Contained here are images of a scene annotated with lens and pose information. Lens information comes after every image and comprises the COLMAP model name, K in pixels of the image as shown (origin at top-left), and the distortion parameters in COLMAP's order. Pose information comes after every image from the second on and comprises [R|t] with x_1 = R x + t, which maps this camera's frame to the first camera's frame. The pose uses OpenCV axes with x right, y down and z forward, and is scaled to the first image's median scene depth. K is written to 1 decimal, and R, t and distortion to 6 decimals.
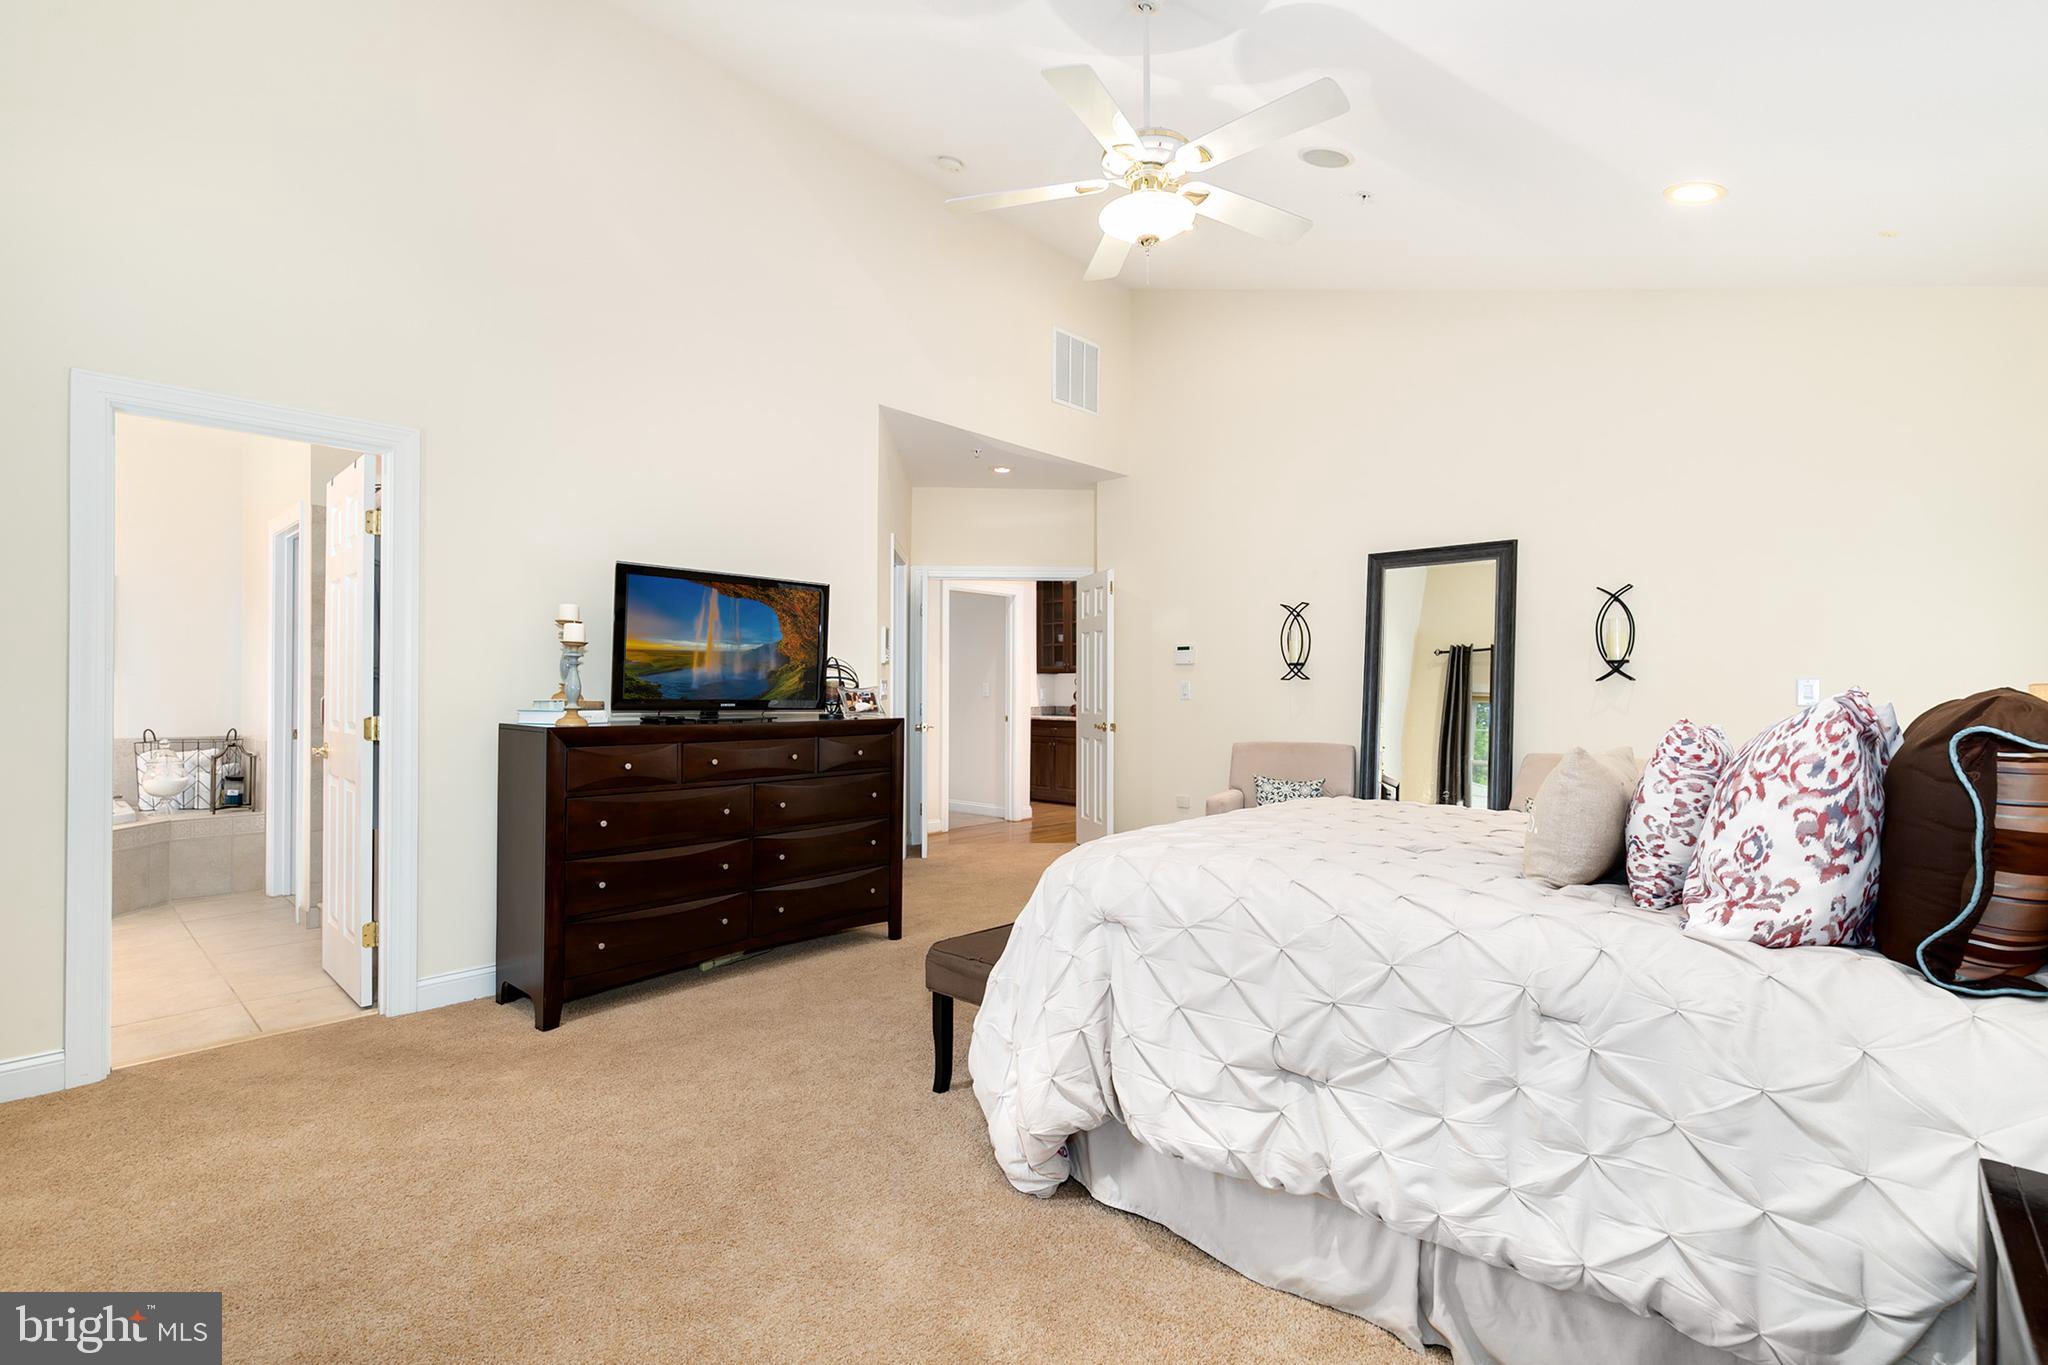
lens RADIAL K [[932.3, 0, 1038.8], [0, 932.3, 694.6], [0, 0, 1]] dist [-0.000044, -0.000468]
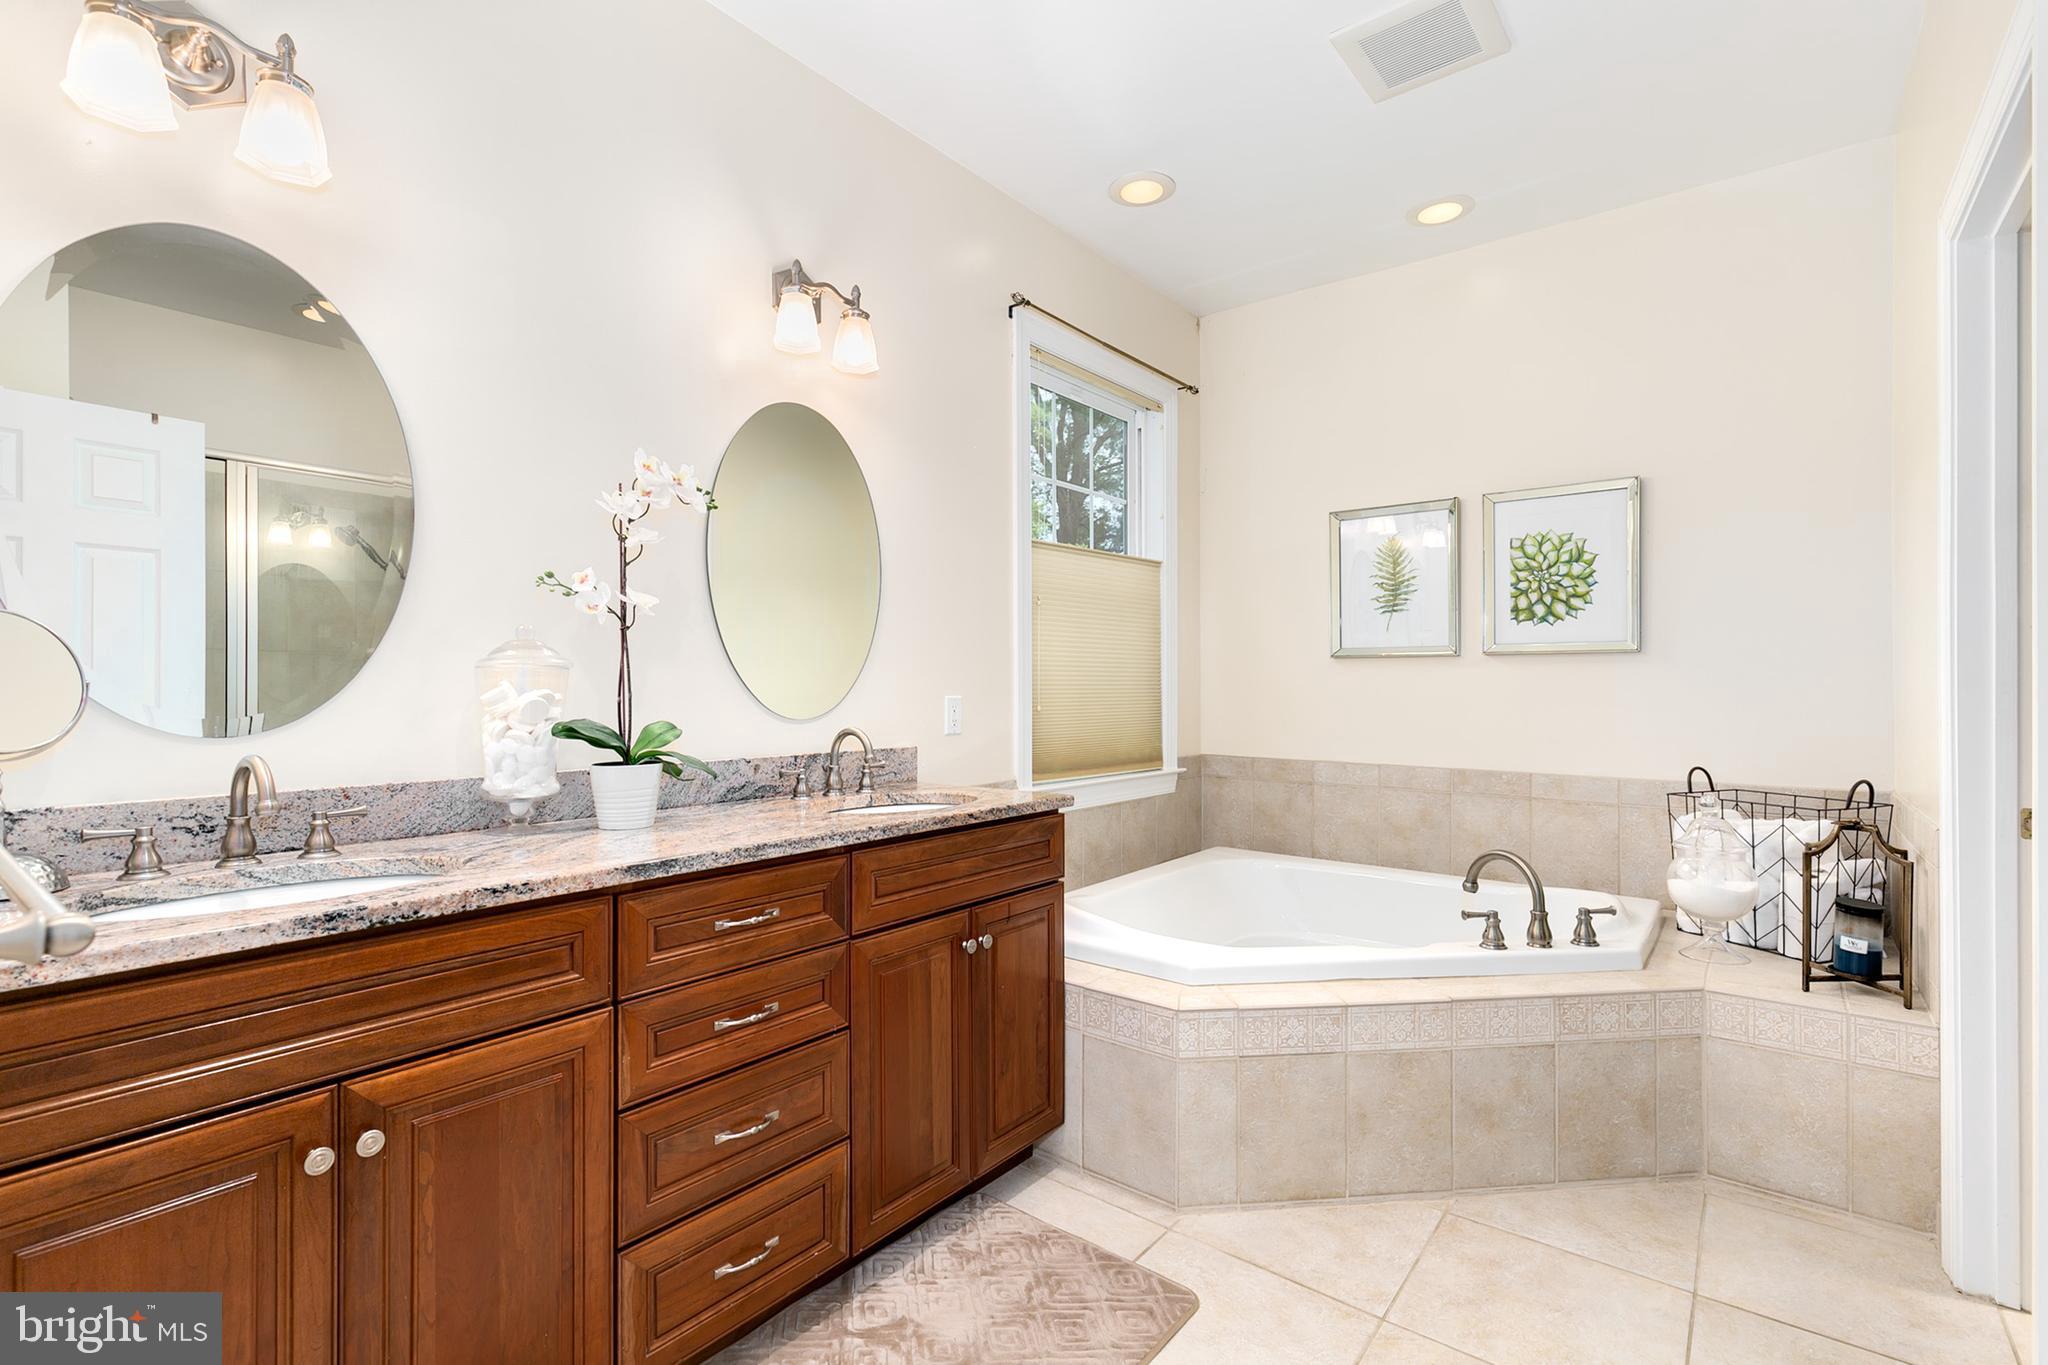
lens RADIAL K [[932.3, 0, 1038.8], [0, 932.3, 689.1], [0, 0, 1]] dist [-0.000044, -0.000468]
pose [[0.059881, -0.005723, -0.998189, -0.492718], [0.001459, 0.999983, -0.005645, -0.000739], [0.998204, -0.001118, 0.059888, 0.633438]]
